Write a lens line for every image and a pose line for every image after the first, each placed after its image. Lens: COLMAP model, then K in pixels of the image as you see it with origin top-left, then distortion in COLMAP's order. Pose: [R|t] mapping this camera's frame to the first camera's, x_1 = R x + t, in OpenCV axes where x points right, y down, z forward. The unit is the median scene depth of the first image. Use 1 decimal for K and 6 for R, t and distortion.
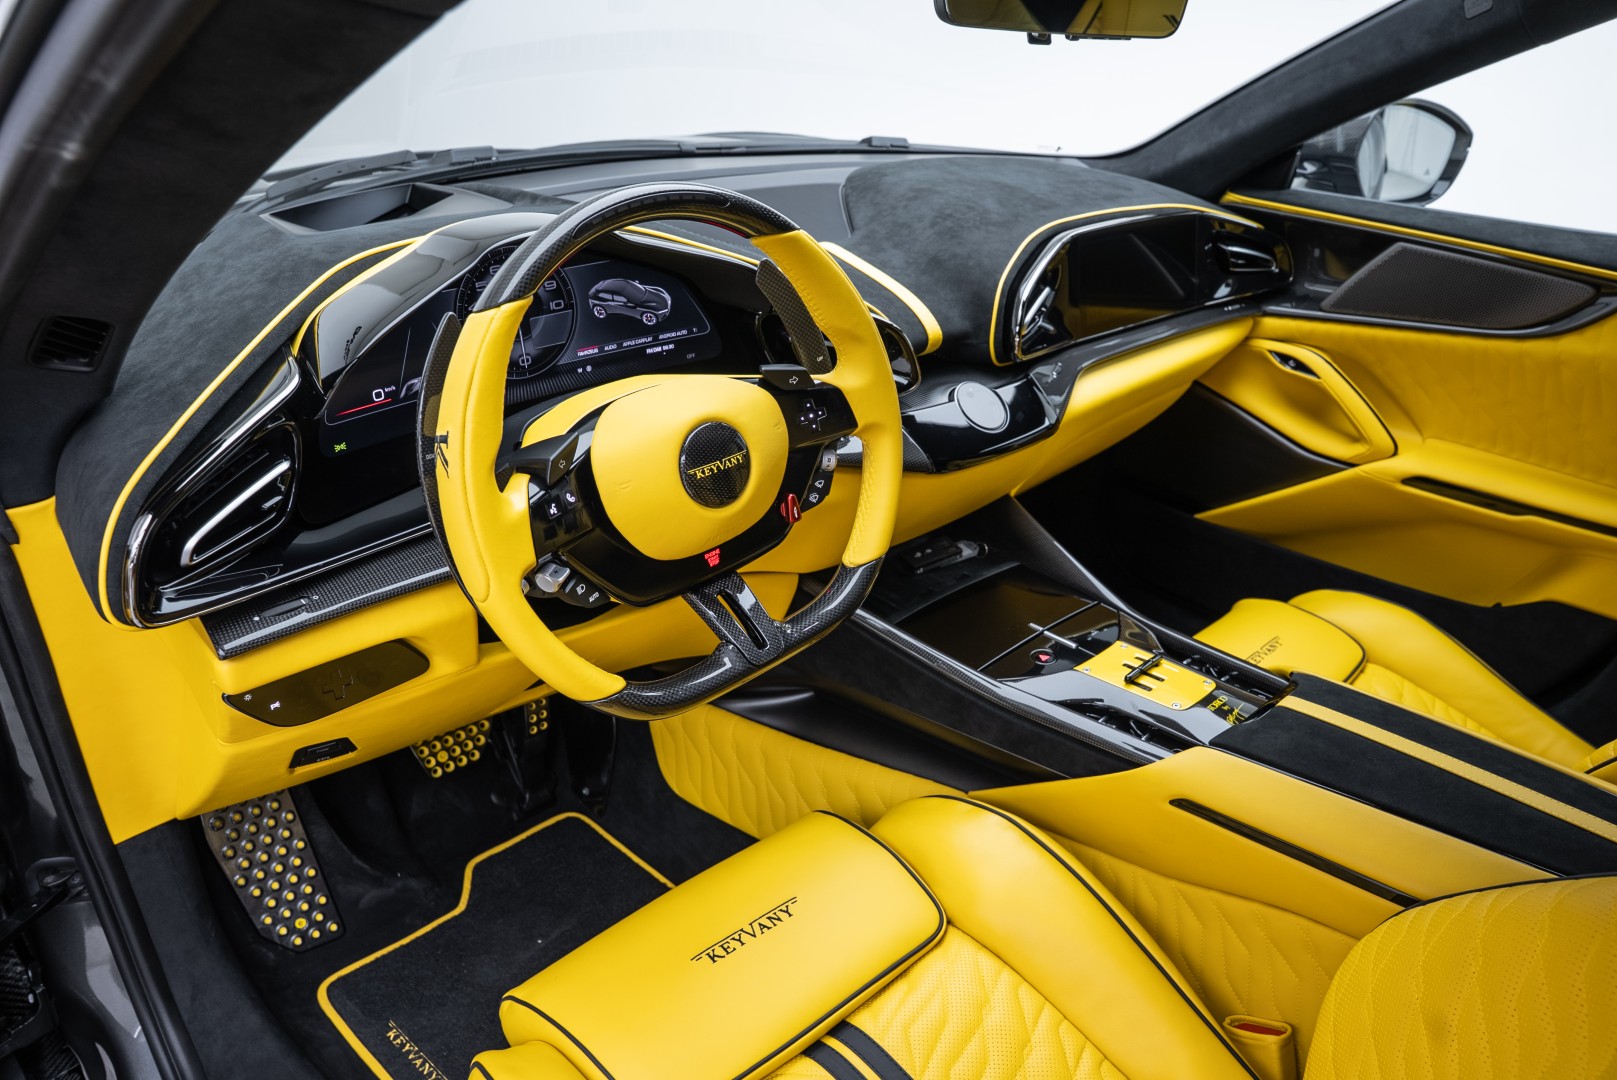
lens RADIAL K [[1085.3, 0, 808.5], [0, 1085.3, 540.0], [0, 0, 1]] dist [-0.176265, 0.112759]
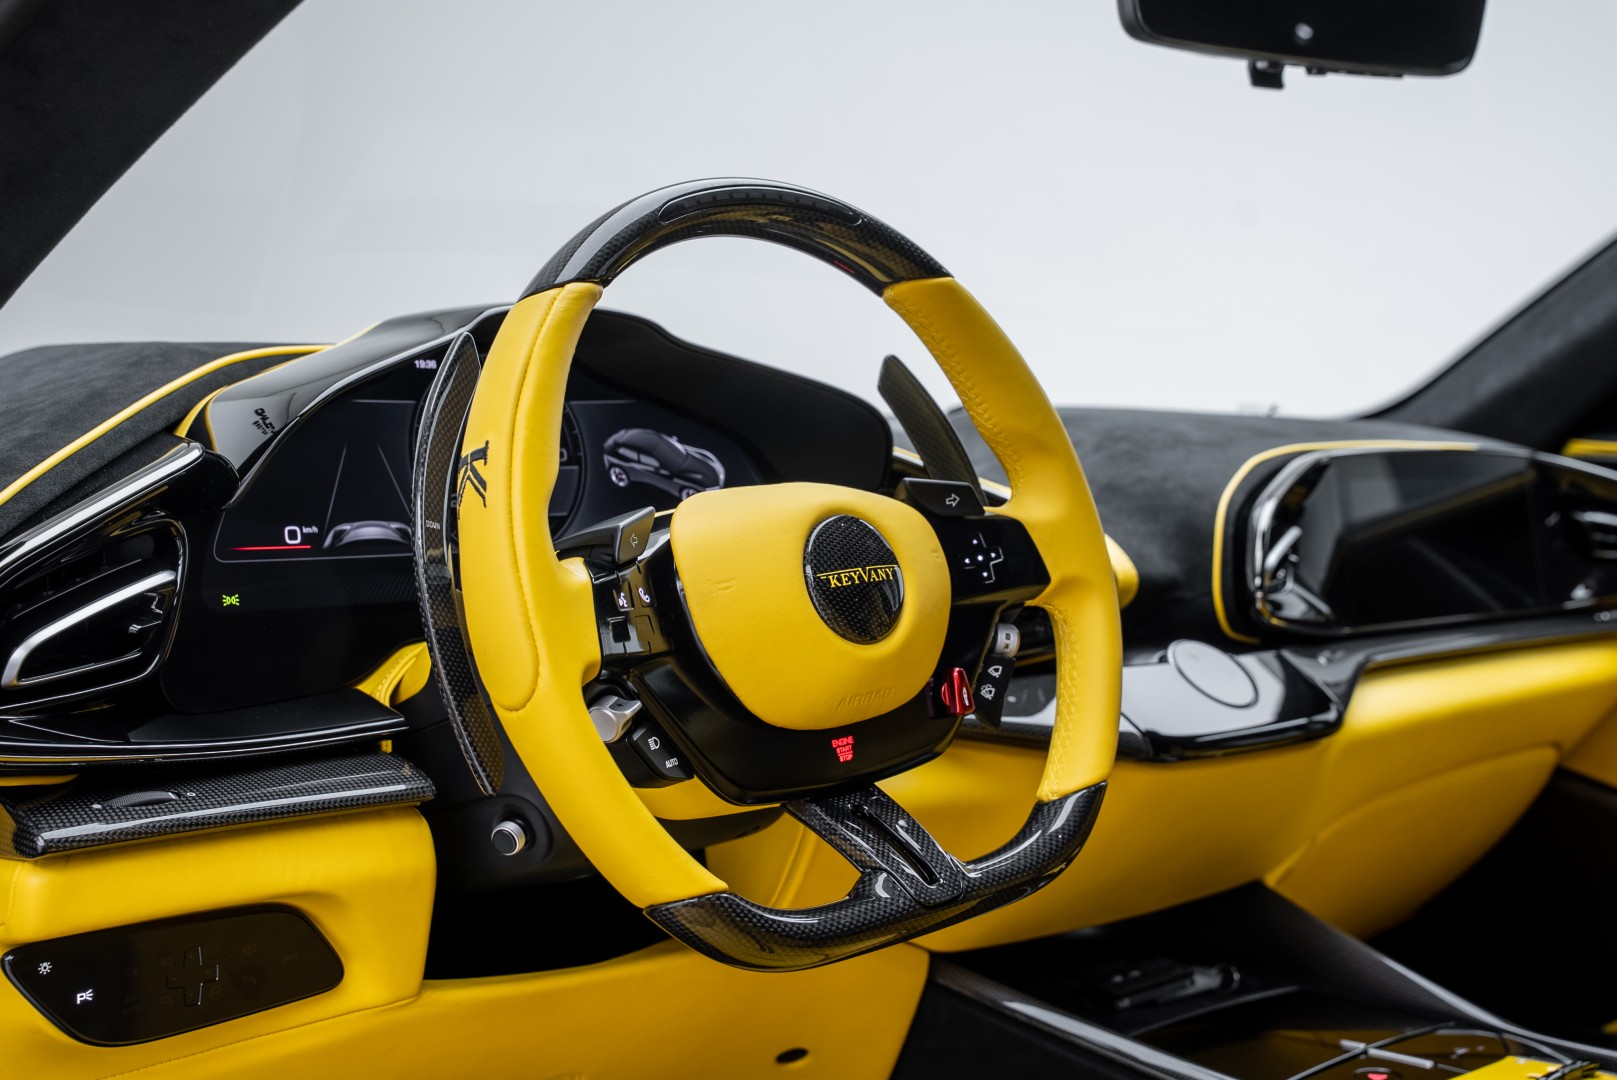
lens RADIAL K [[2022.7, 0, 808.5], [0, 2022.7, 540.0], [0, 0, 1]] dist [0.013291, 0.062974]
pose [[0.999643, -0.021972, 0.015176, -0.085995], [0.026141, 0.921227, -0.388146, 0.248904], [-0.005452, 0.388404, 0.921473, -0.083330]]
